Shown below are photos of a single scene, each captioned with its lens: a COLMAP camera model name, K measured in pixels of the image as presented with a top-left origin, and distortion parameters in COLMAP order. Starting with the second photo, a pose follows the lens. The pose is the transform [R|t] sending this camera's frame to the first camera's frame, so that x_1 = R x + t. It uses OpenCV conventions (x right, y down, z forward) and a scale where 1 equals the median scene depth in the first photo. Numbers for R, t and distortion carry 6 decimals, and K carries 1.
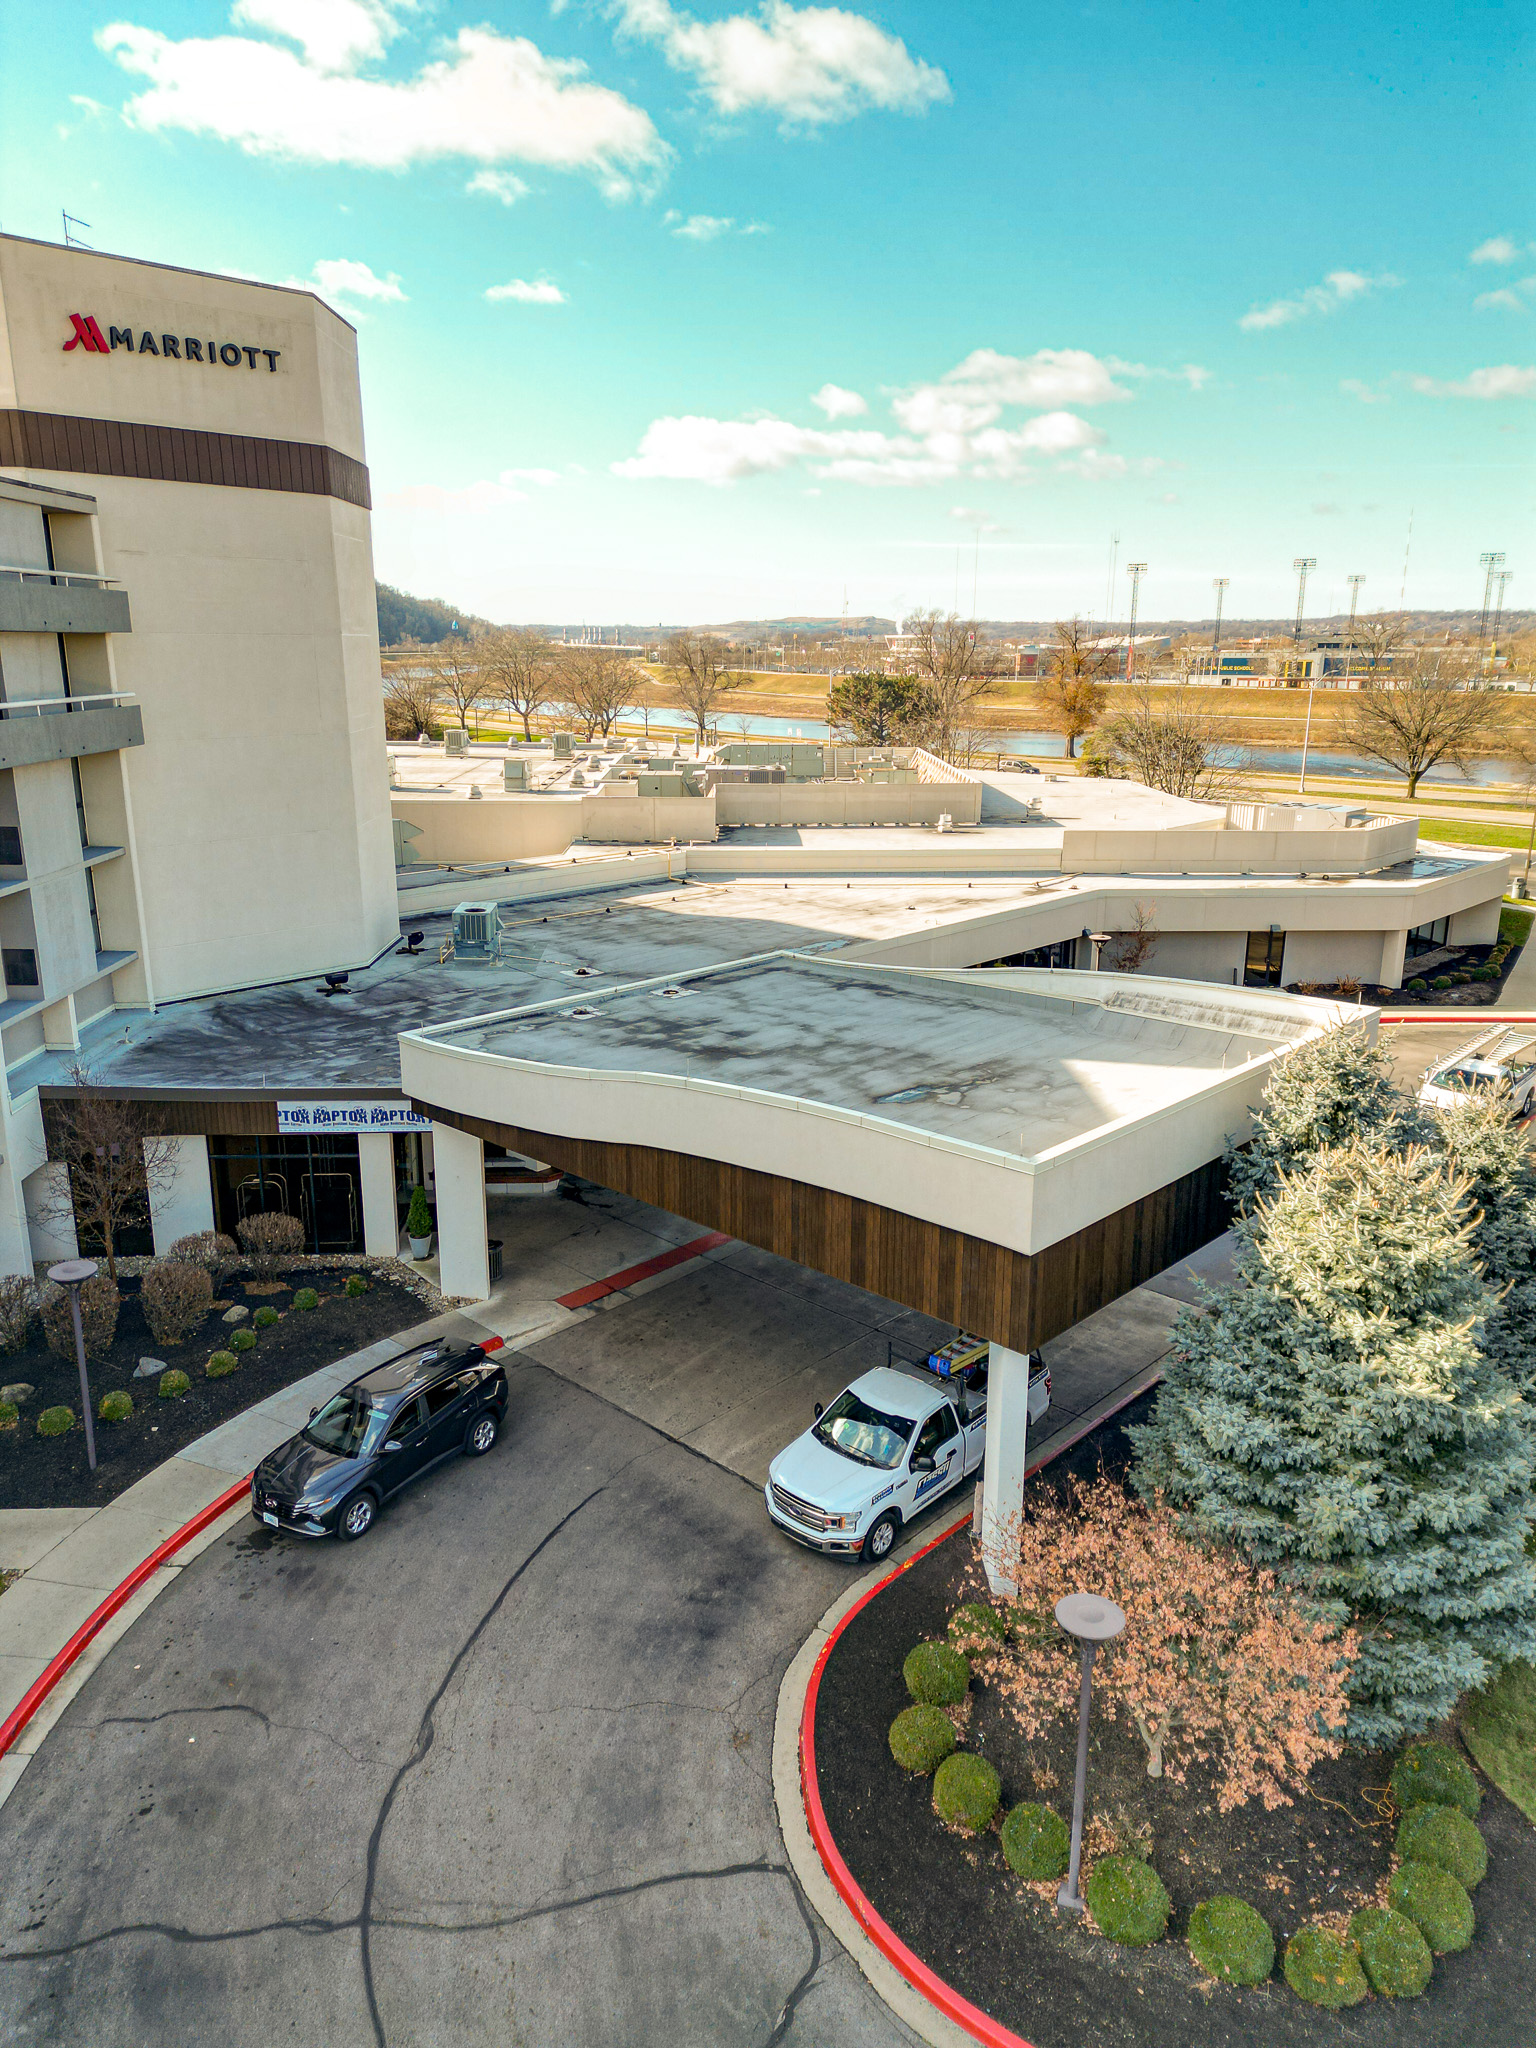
lens RADIAL K [[1444.6, 0, 768.0], [0, 1444.6, 1024.0], [0, 0, 1]] dist [0.026661, -0.006640]
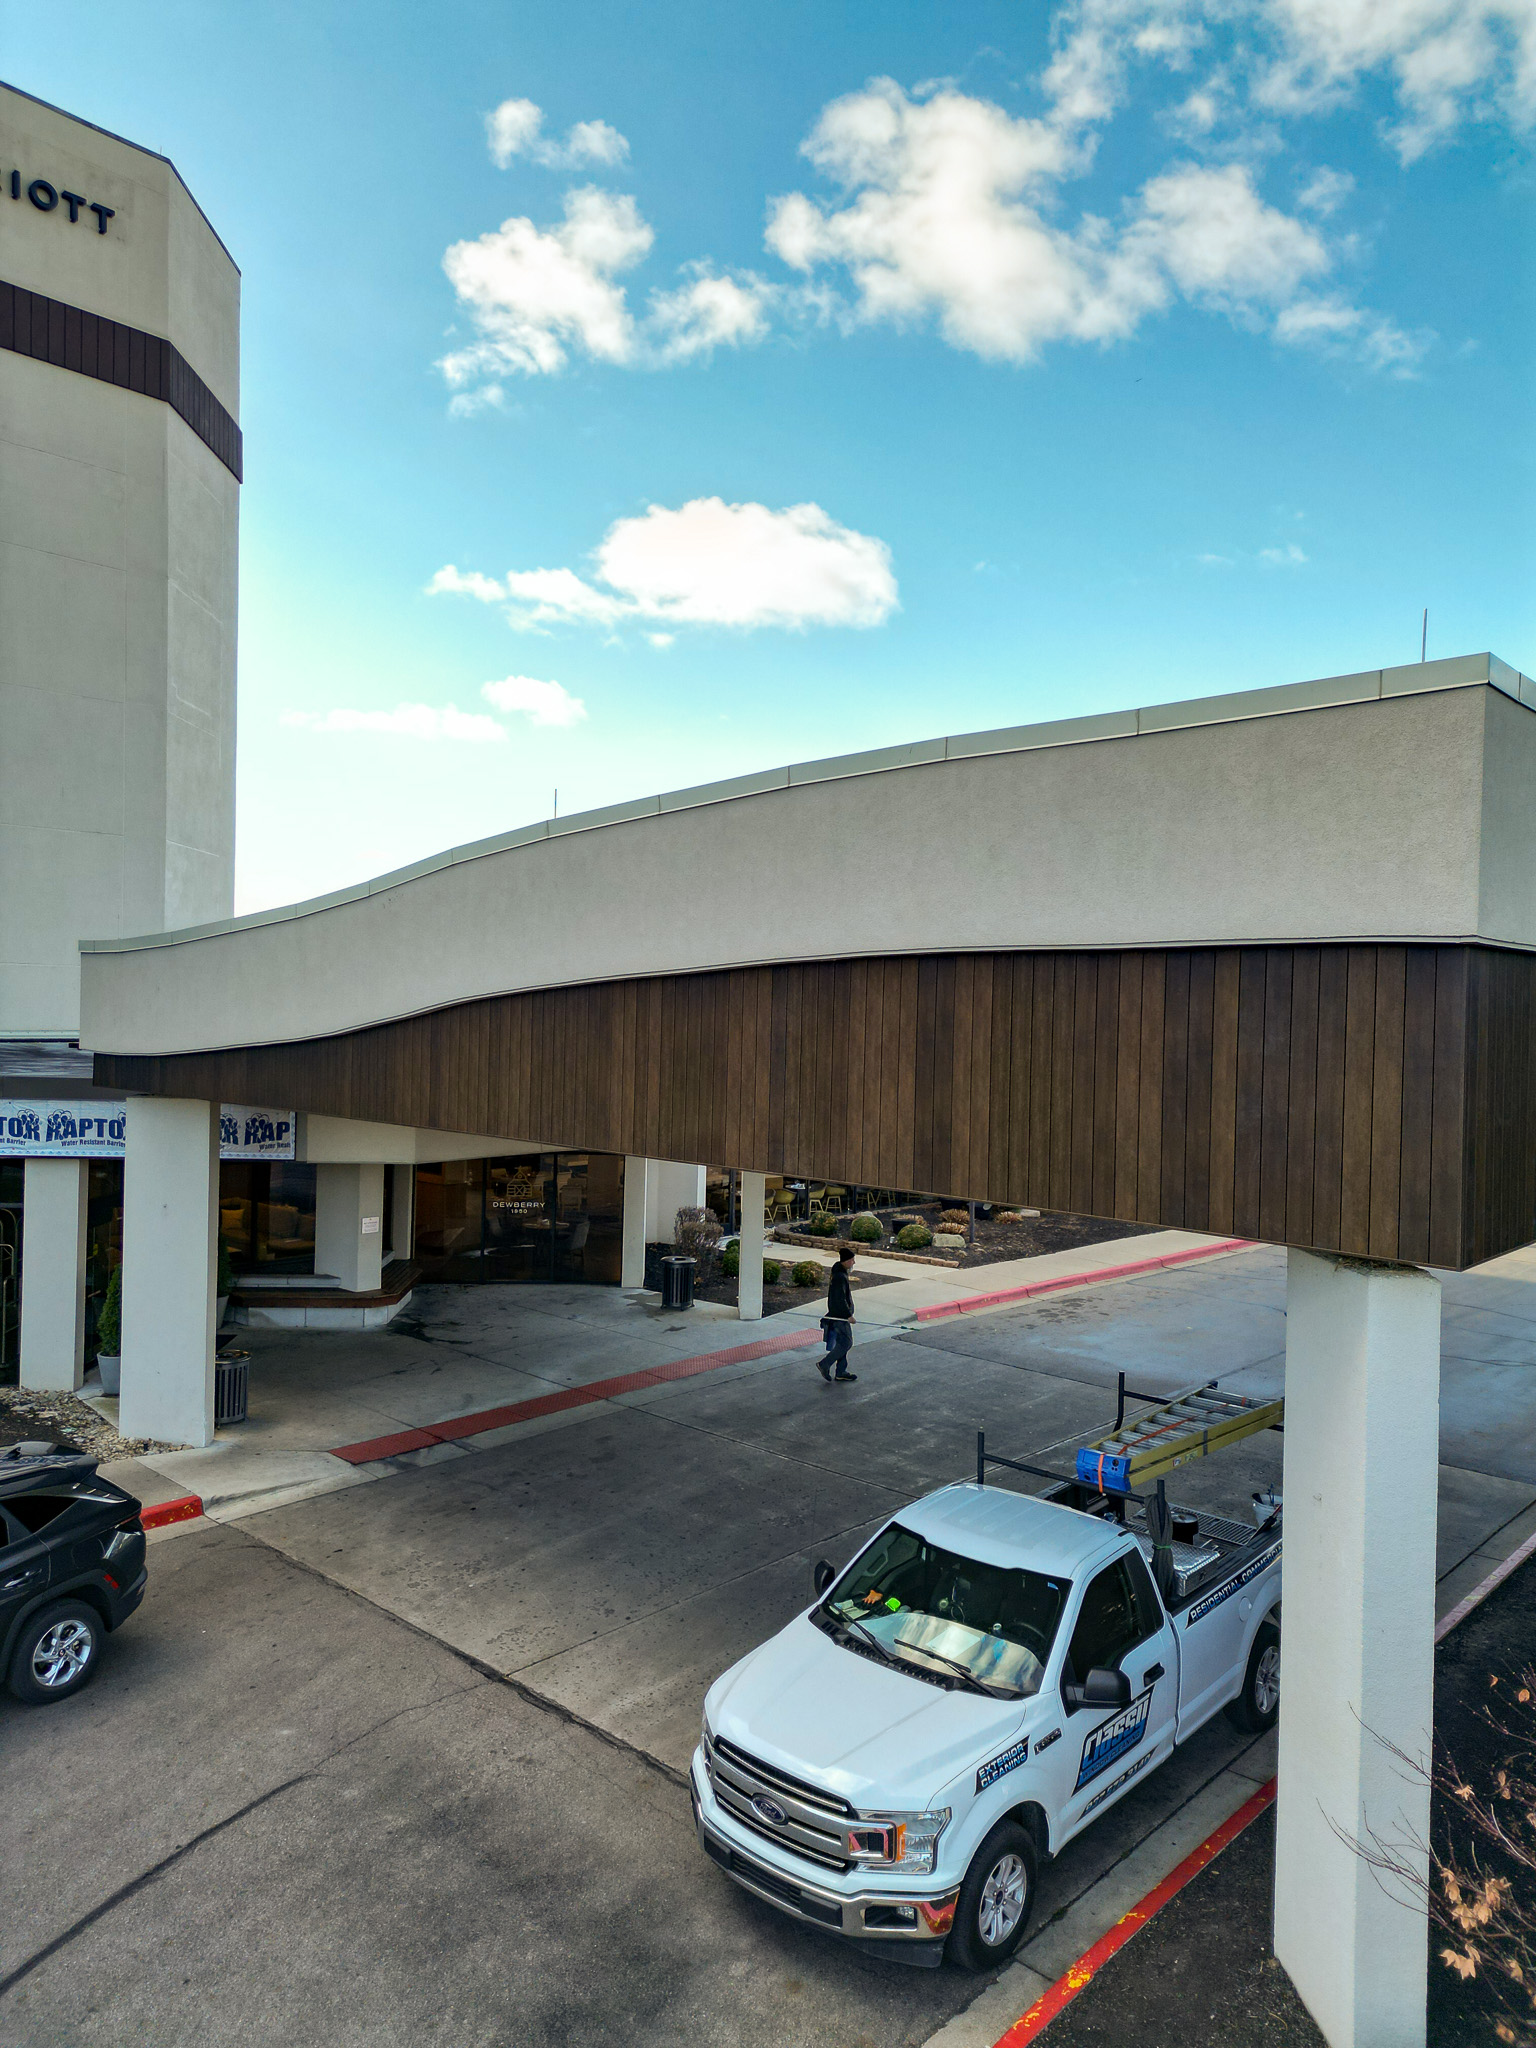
lens RADIAL K [[1444.6, 0, 768.0], [0, 1444.6, 1024.0], [0, 0, 1]] dist [0.026661, -0.006640]
pose [[0.999601, 0.021537, 0.018288, 0.006933], [-0.016327, 0.968574, -0.248190, 0.212896], [-0.023059, 0.247793, 0.968539, 0.537655]]
